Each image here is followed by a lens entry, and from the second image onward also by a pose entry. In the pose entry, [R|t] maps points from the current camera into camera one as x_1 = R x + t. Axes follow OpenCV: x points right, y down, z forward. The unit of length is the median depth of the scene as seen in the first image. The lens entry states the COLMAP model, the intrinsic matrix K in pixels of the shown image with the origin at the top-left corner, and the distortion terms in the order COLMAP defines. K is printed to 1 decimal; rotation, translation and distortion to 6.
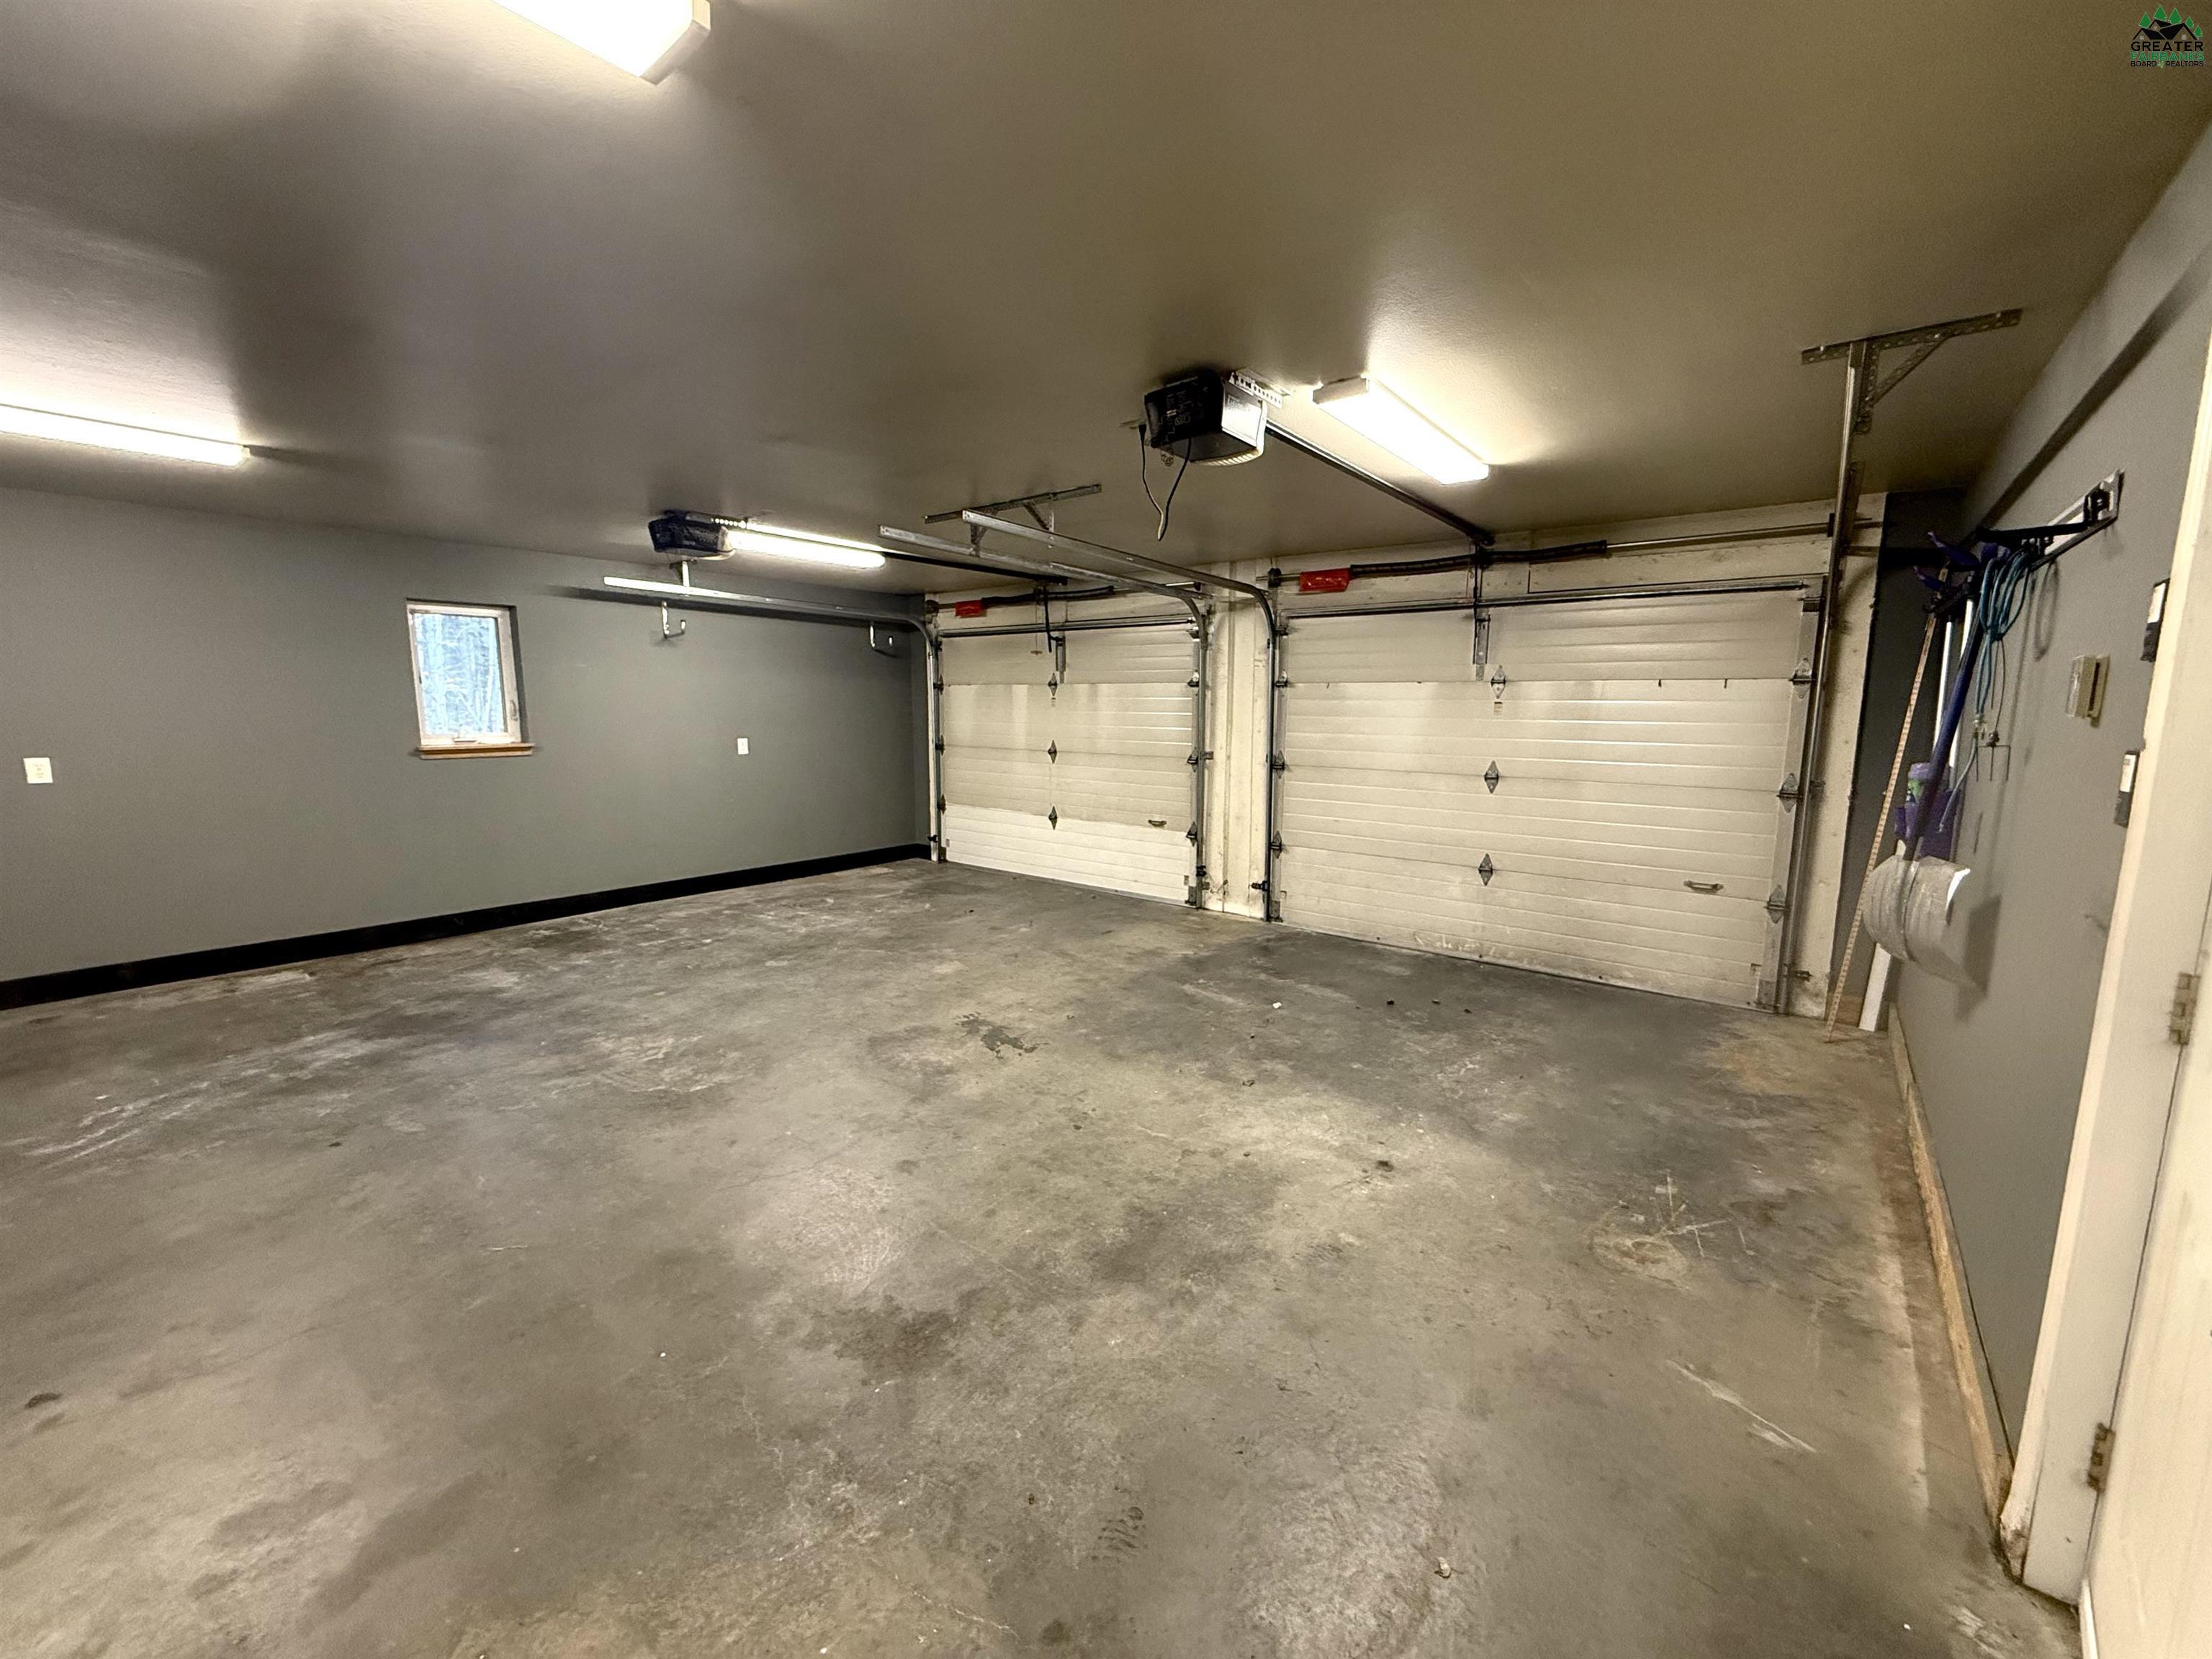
lens RADIAL K [[880.1, 0, 1102.1], [0, 880.1, 827.6], [0, 0, 1]] dist [-0.001826, 0.000127]
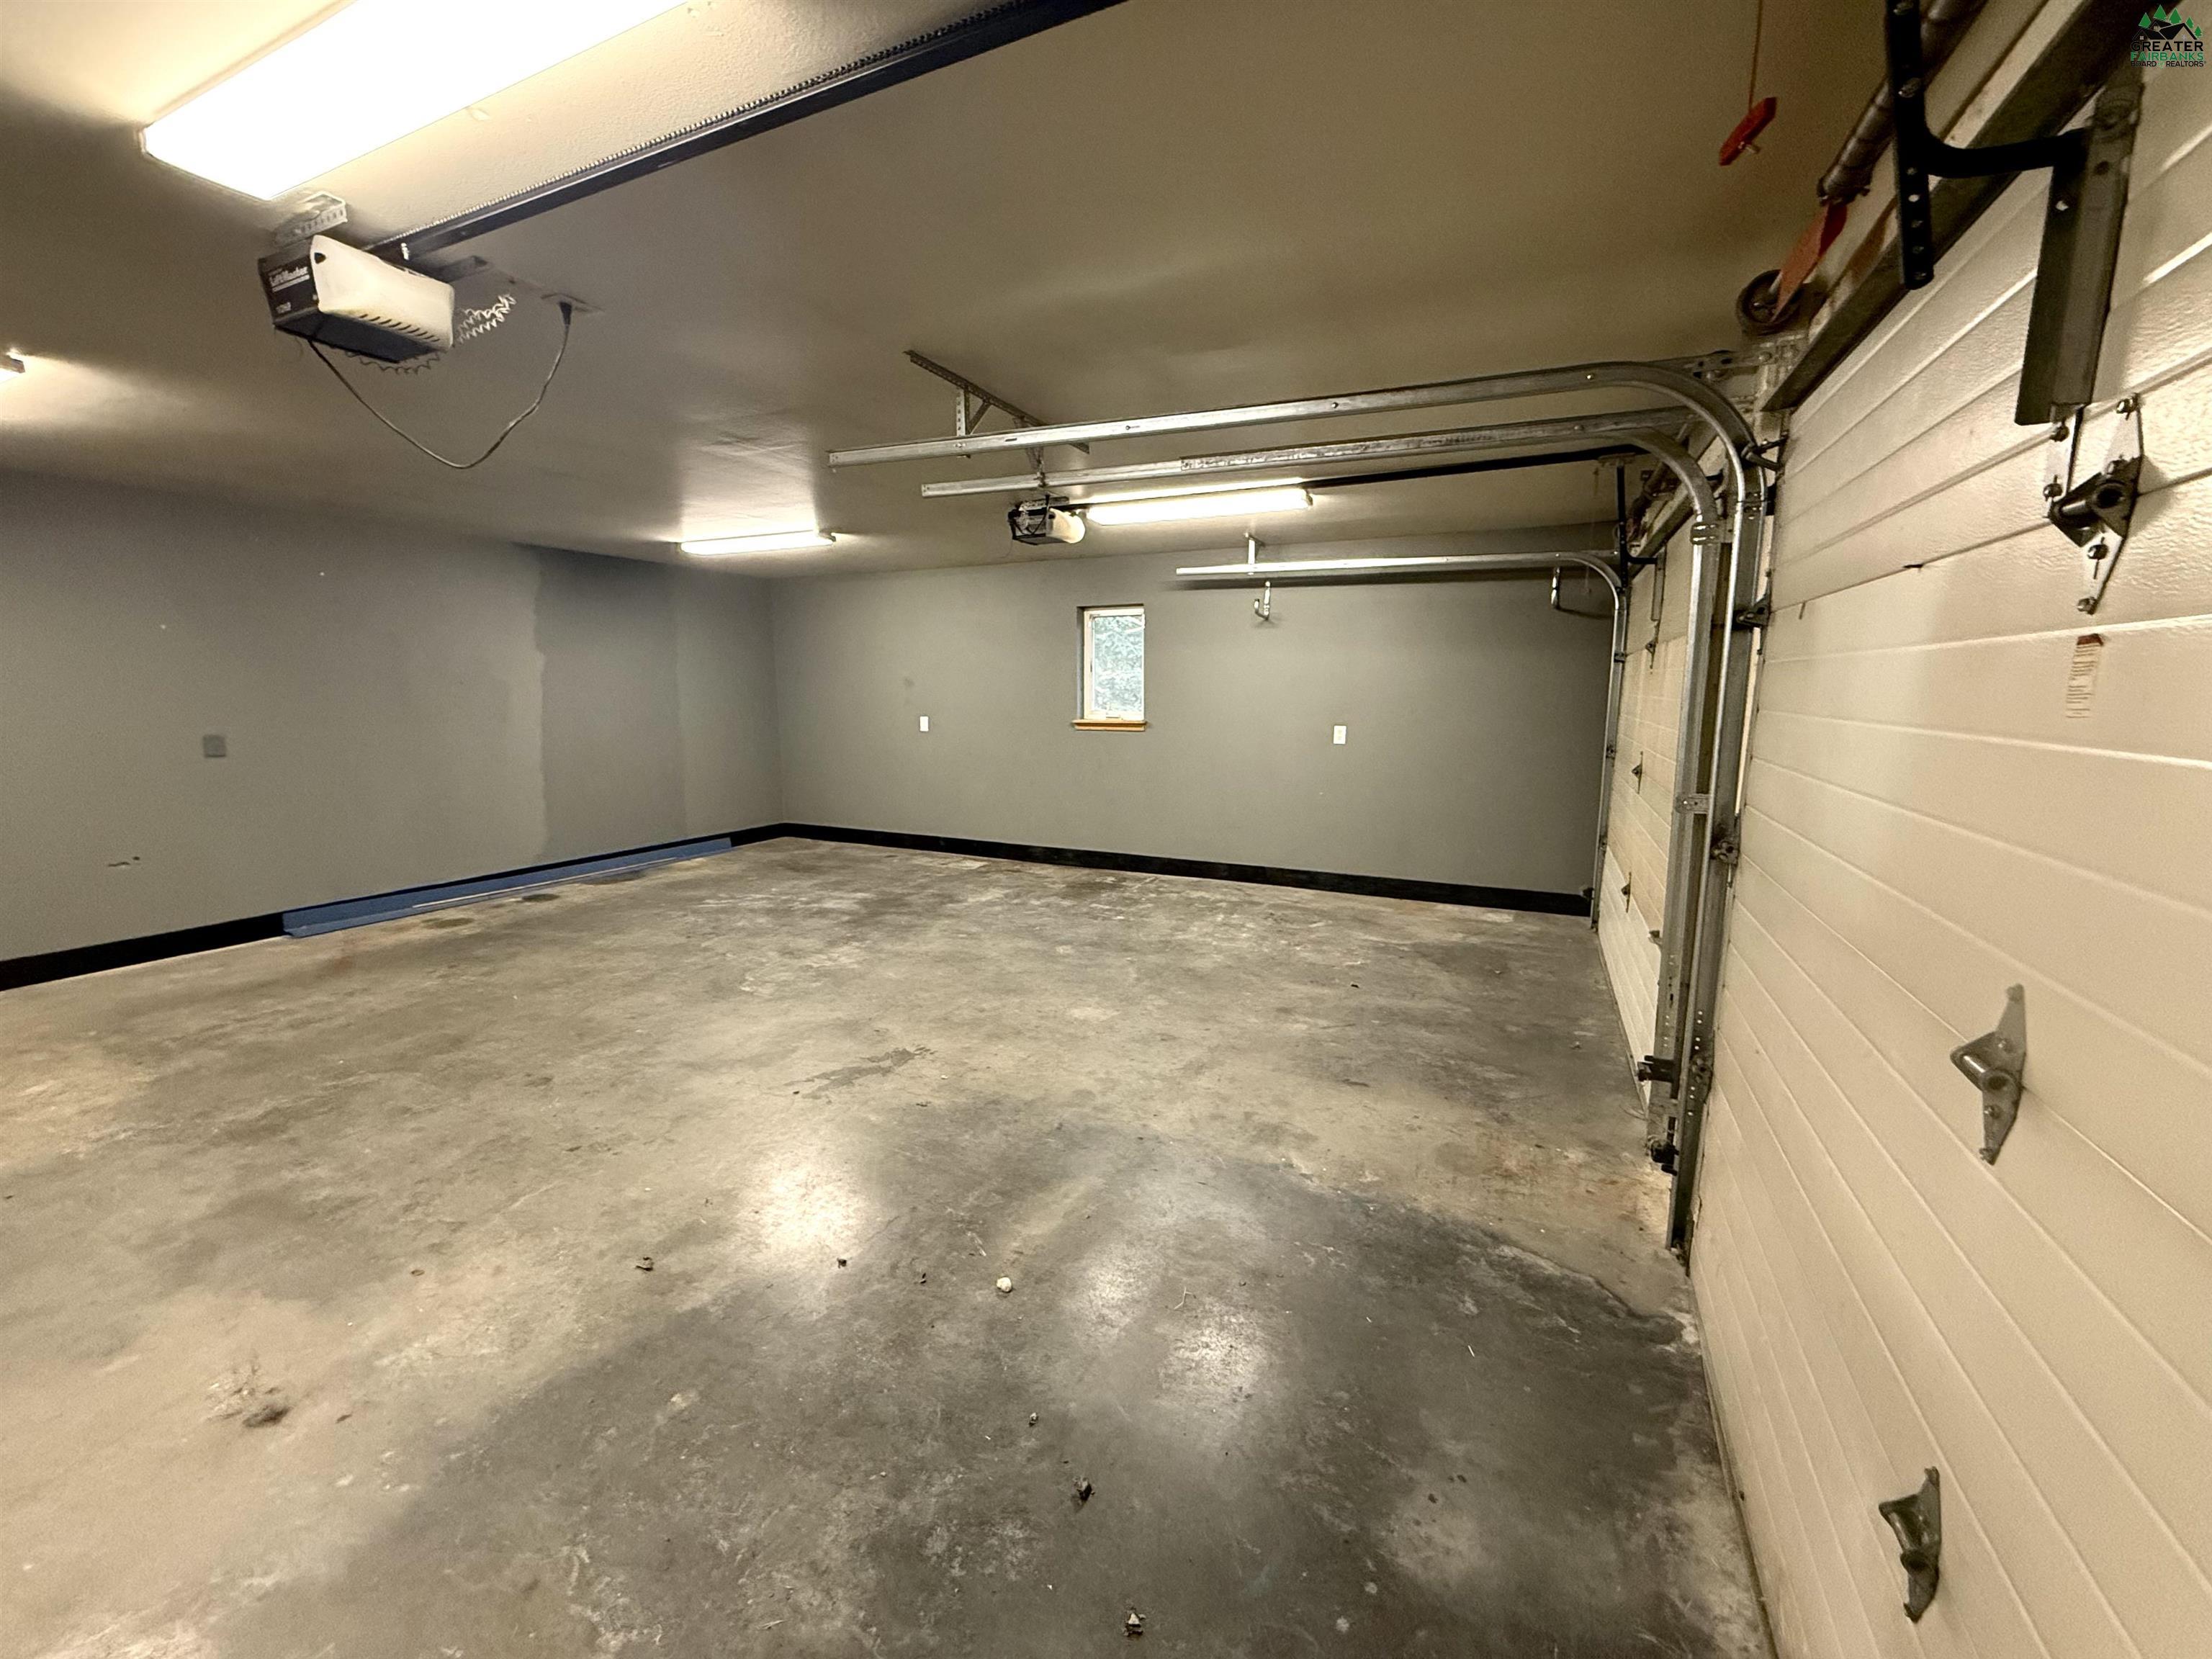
lens RADIAL K [[880.1, 0, 1100.1], [0, 880.1, 829.6], [0, 0, 1]] dist [-0.001826, 0.000127]
pose [[0.226002, 0.150237, -0.962472, 0.701685], [-0.137866, 0.983023, 0.121072, -0.126539], [0.964322, 0.105330, 0.242878, 0.975493]]
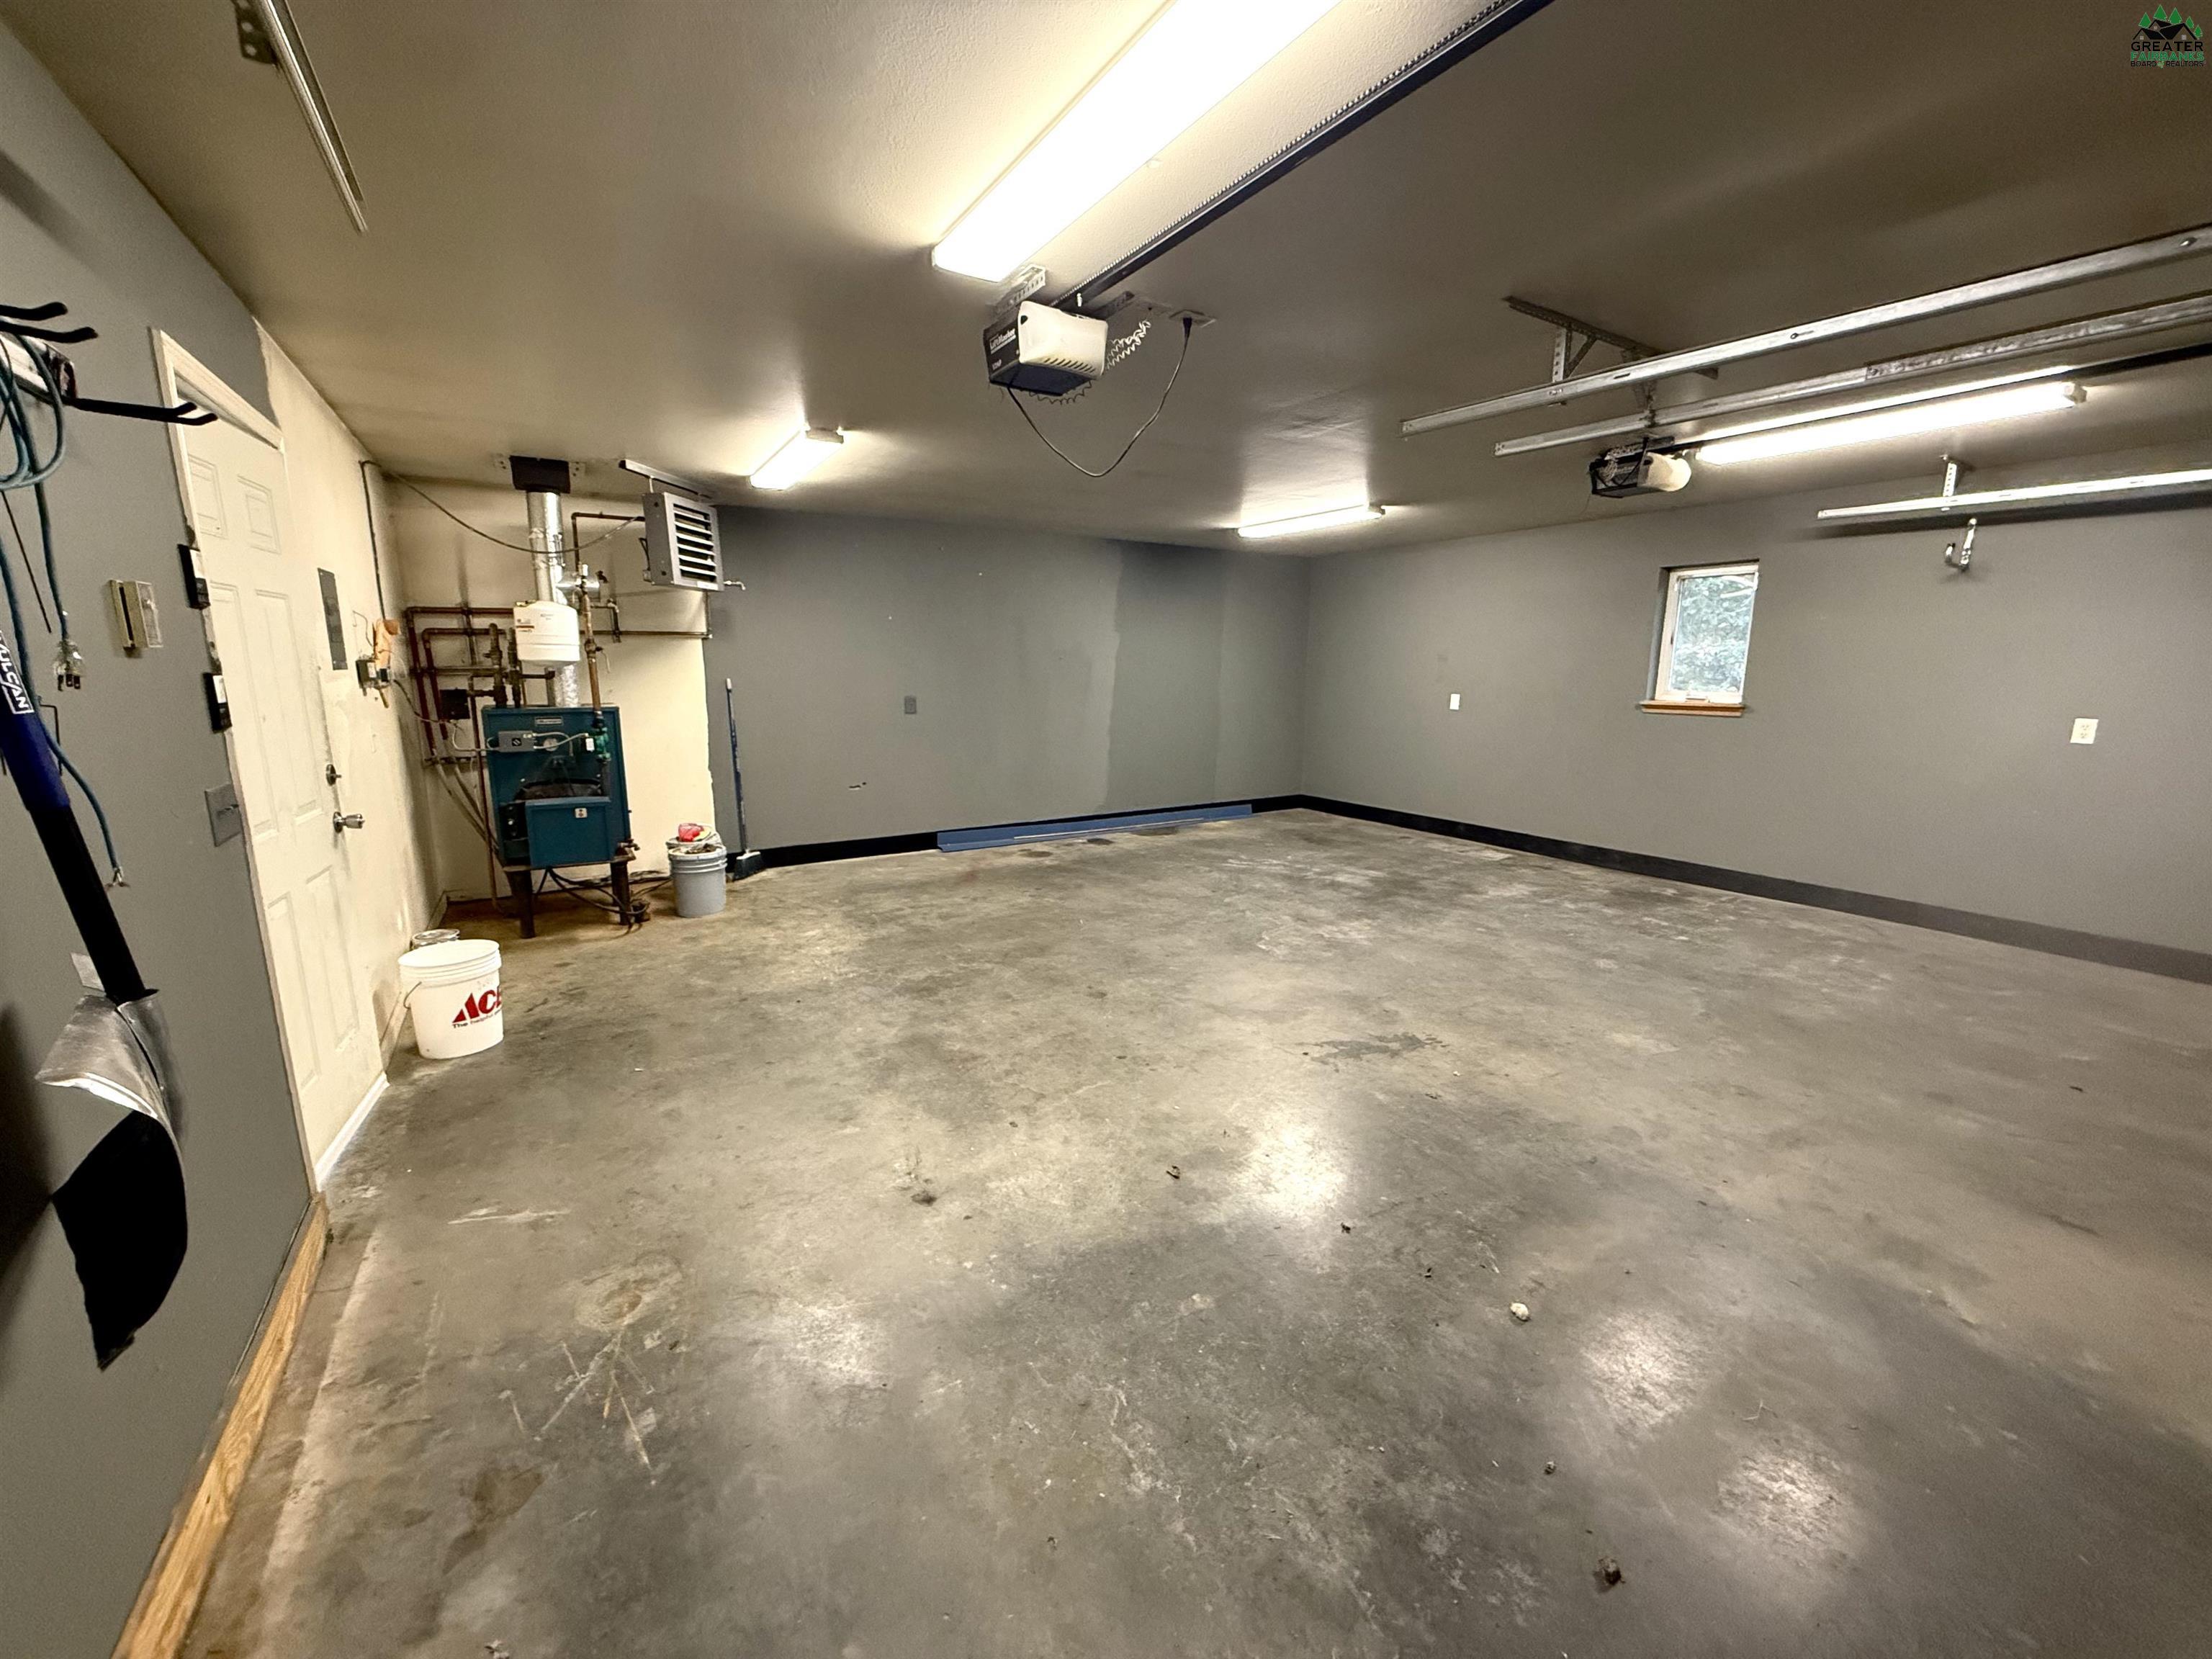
lens RADIAL K [[880.1, 0, 1102.7], [0, 880.1, 830.2], [0, 0, 1]] dist [-0.001826, 0.000127]
pose [[-0.325967, 0.170446, -0.929889, 0.704222], [-0.137446, 0.964618, 0.224992, -0.120819], [0.935336, 0.201150, -0.291007, 0.948764]]
